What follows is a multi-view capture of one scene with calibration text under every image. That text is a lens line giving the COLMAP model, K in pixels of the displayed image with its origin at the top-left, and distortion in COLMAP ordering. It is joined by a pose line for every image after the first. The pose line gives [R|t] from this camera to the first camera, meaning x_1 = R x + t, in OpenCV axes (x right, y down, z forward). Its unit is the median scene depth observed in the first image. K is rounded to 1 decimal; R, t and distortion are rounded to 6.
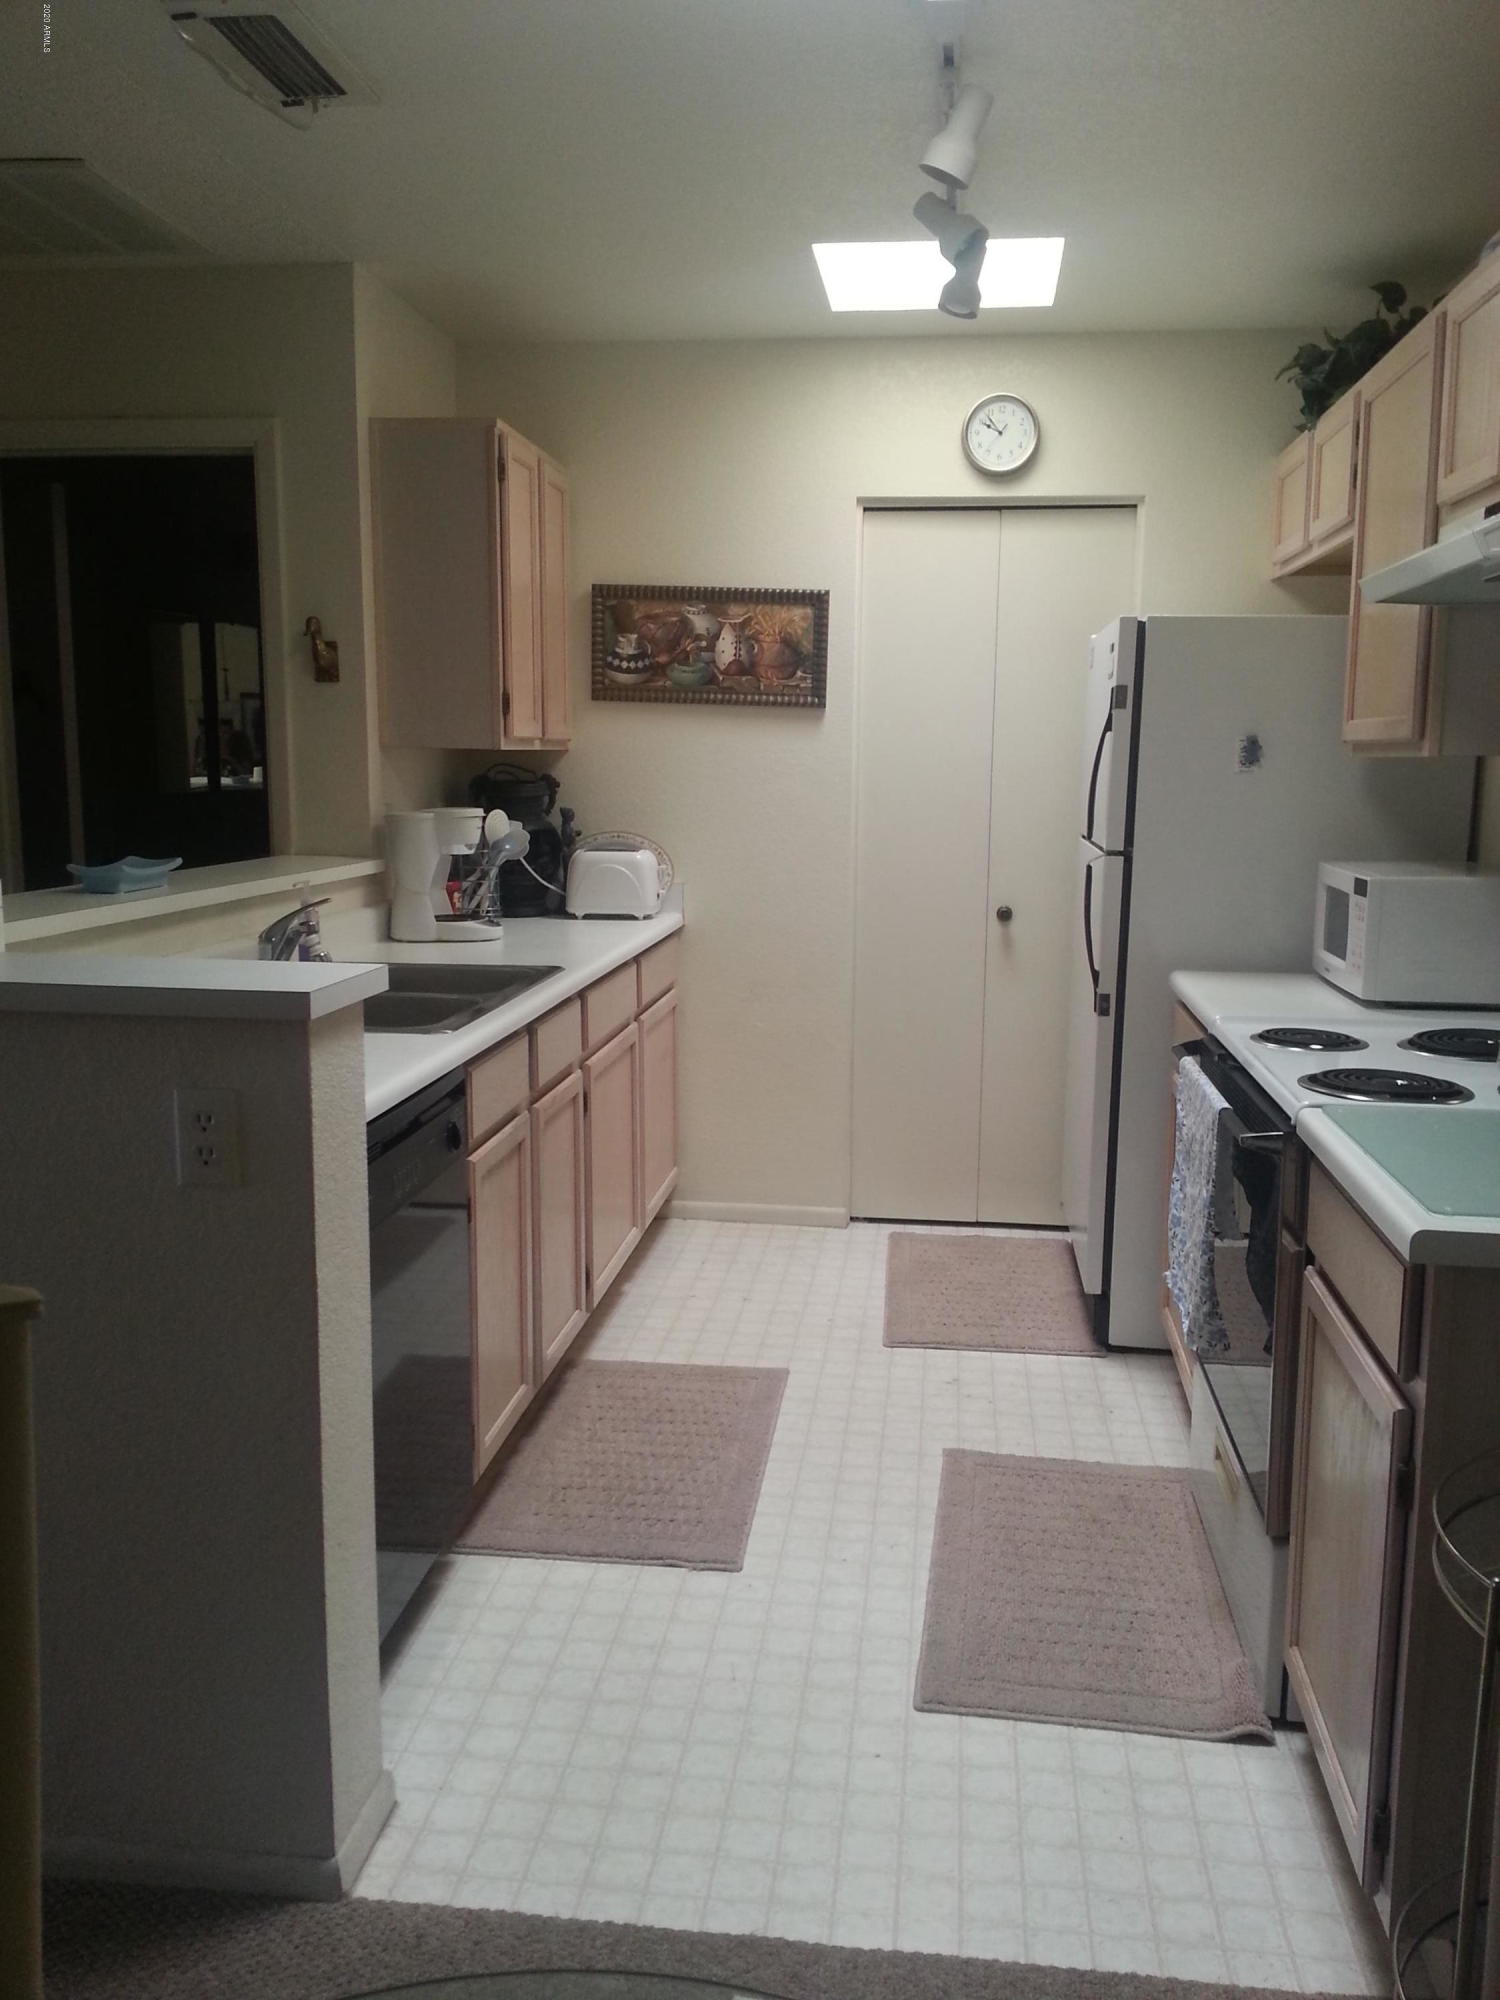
lens RADIAL K [[1666.0, 0, 756.0], [0, 1666.0, 995.7], [0, 0, 1]] dist [0.099362, -0.075597]
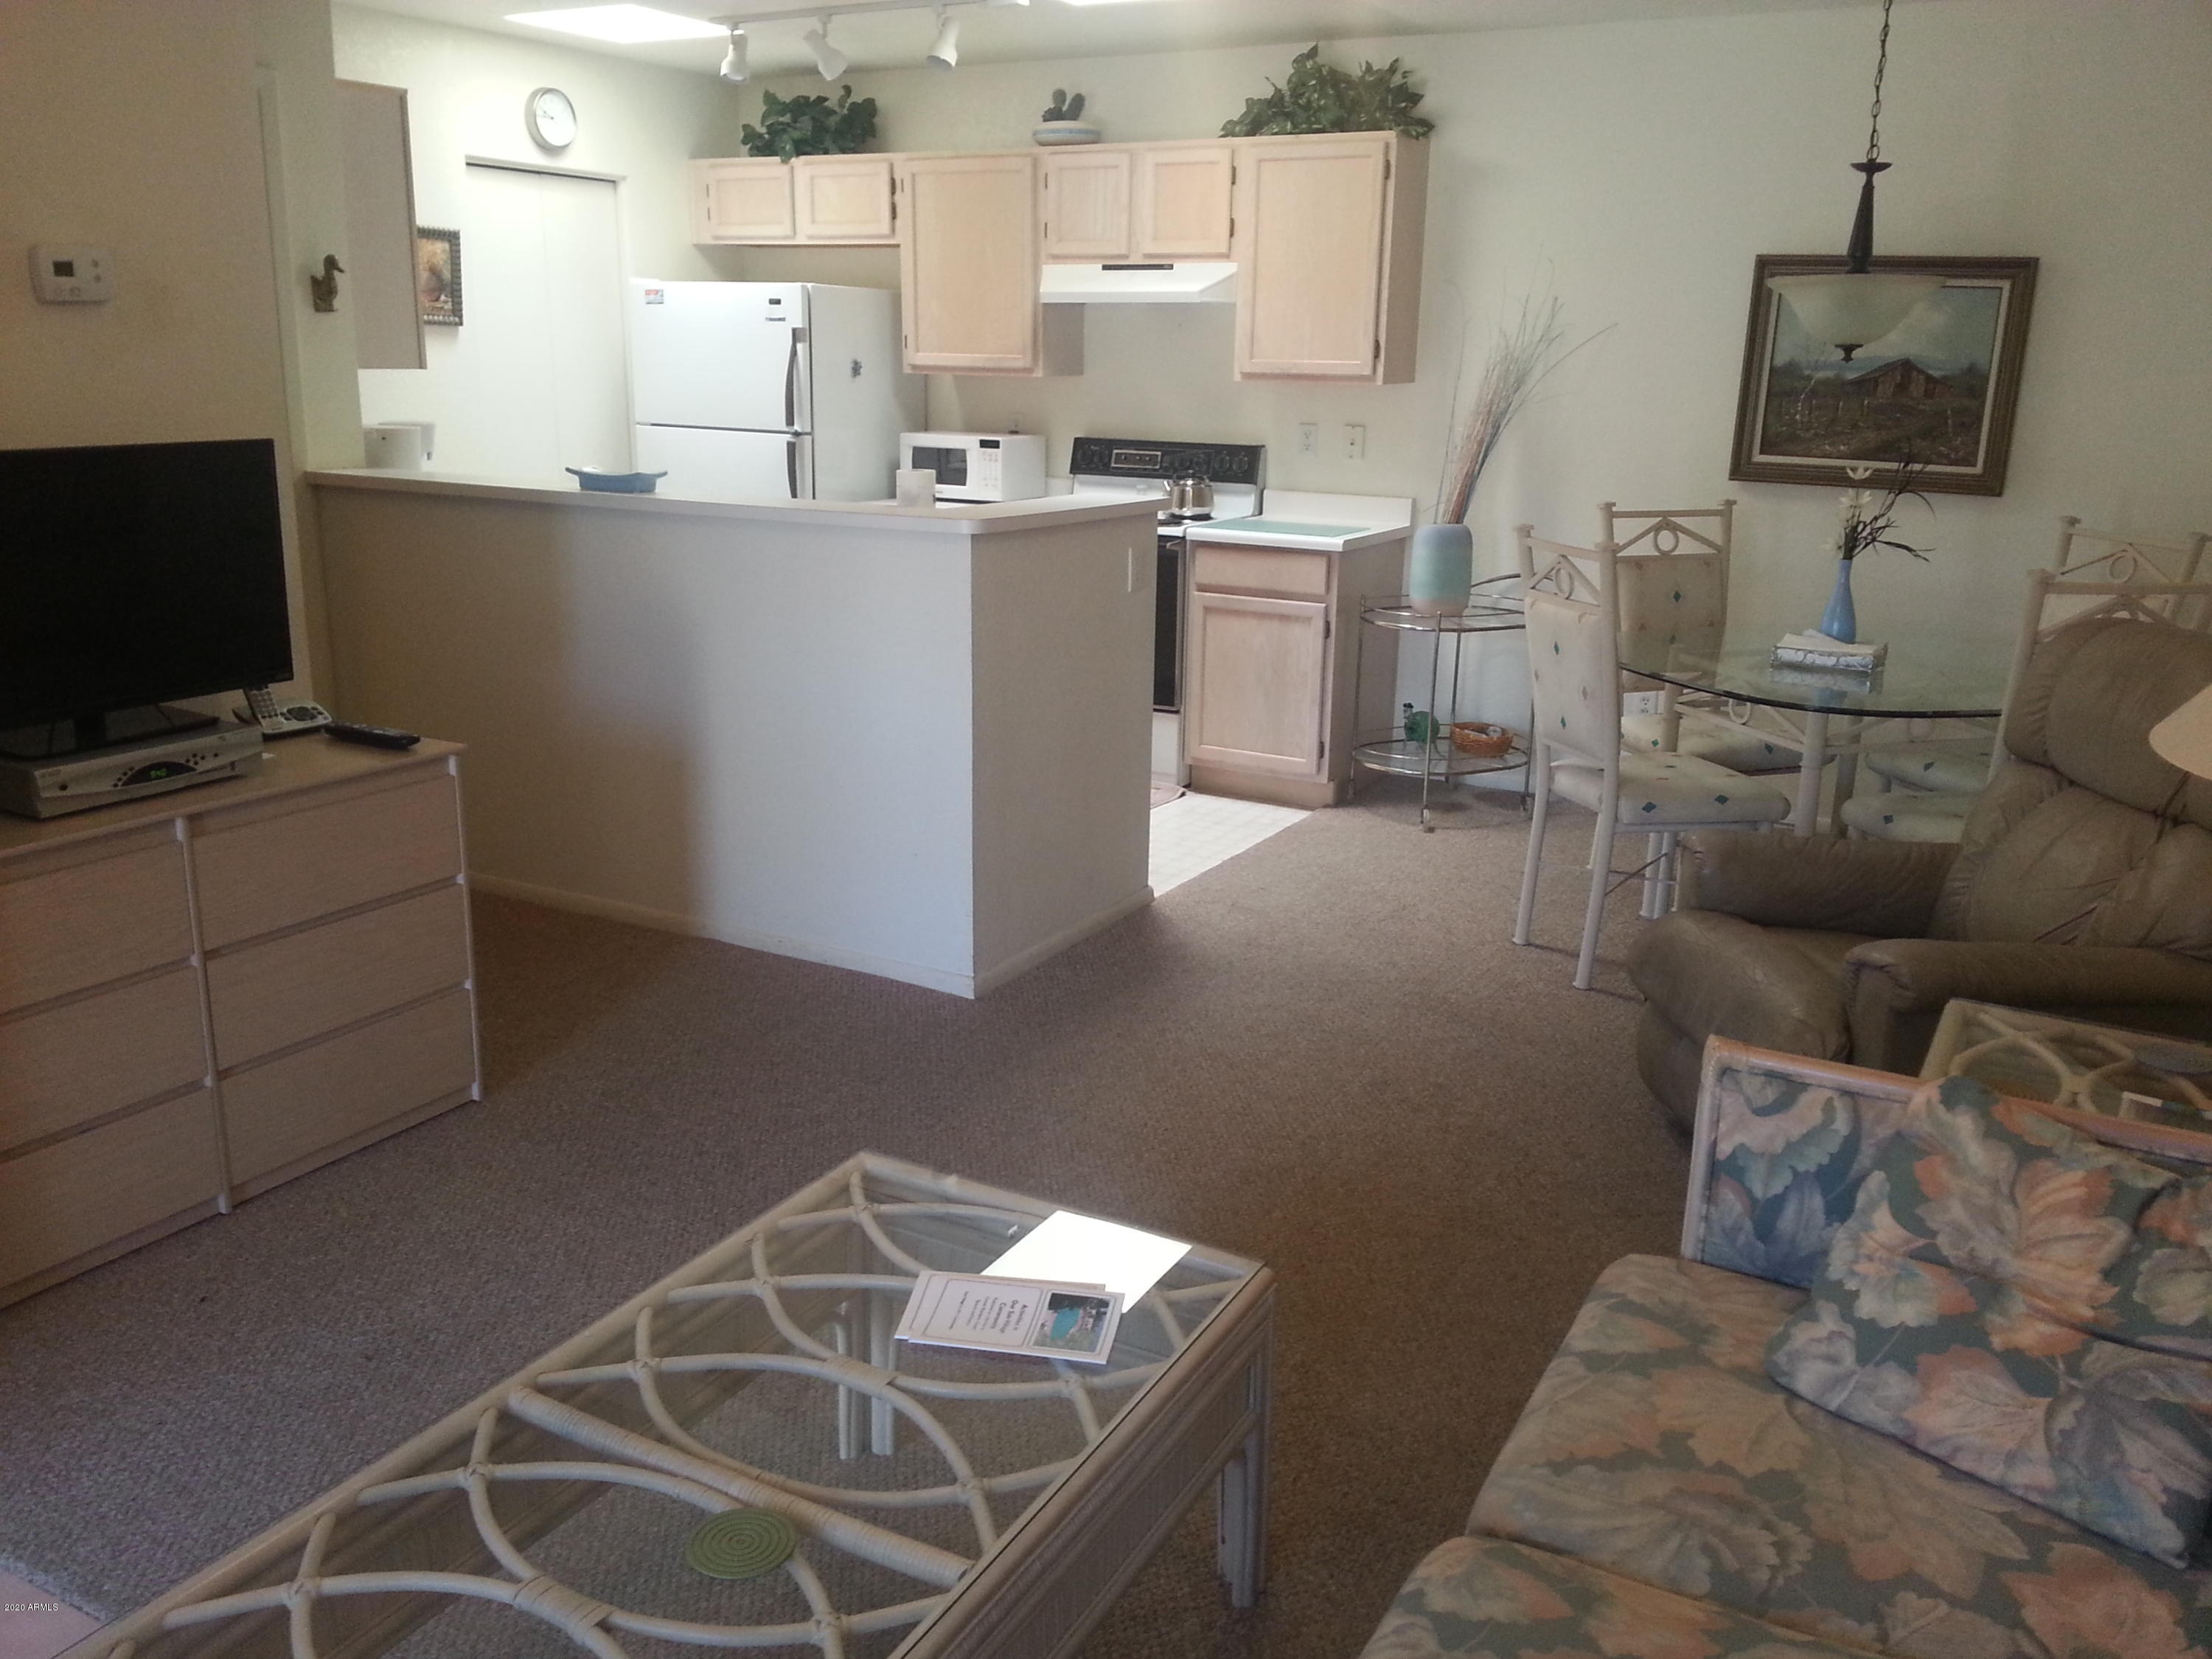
lens RADIAL K [[1842.6, 0, 1106.5], [0, 1842.6, 830.1], [0, 0, 1]] dist [0.099362, -0.075597]
pose [[0.382906, -0.238804, 0.892388, -1.122268], [0.116962, 0.970768, 0.209592, -0.045580], [-0.916353, 0.024121, 0.399644, 0.016887]]
